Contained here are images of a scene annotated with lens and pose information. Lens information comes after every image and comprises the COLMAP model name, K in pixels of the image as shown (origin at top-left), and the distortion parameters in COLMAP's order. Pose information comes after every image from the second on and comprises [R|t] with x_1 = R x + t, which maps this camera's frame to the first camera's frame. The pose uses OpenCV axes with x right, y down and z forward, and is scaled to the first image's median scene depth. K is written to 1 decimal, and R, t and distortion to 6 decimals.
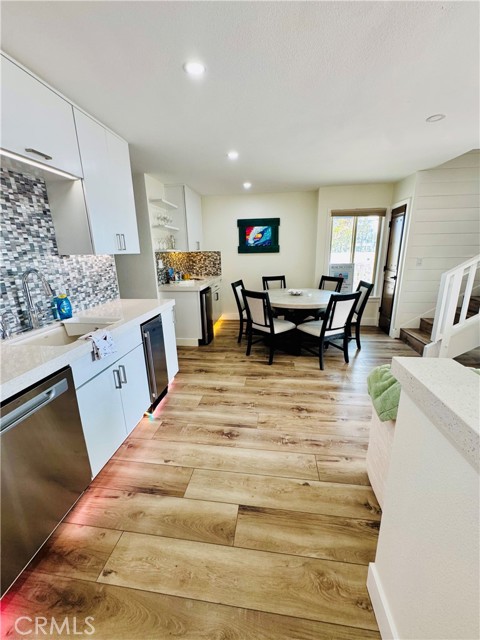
lens RADIAL K [[256.4, 0, 239.5], [0, 256.4, 321.1], [0, 0, 1]] dist [0.001553, 0.000040]
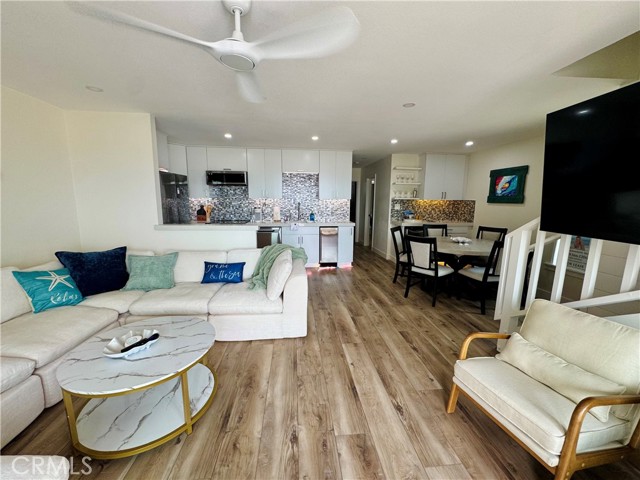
lens RADIAL K [[256.4, 0, 320.9], [0, 256.4, 240.3], [0, 0, 1]] dist [0.001553, 0.000040]
pose [[0.239291, 0.180275, -0.954065, 0.860776], [-0.271647, 0.955802, 0.112471, -0.061366], [0.932174, 0.232256, 0.277686, 0.148758]]
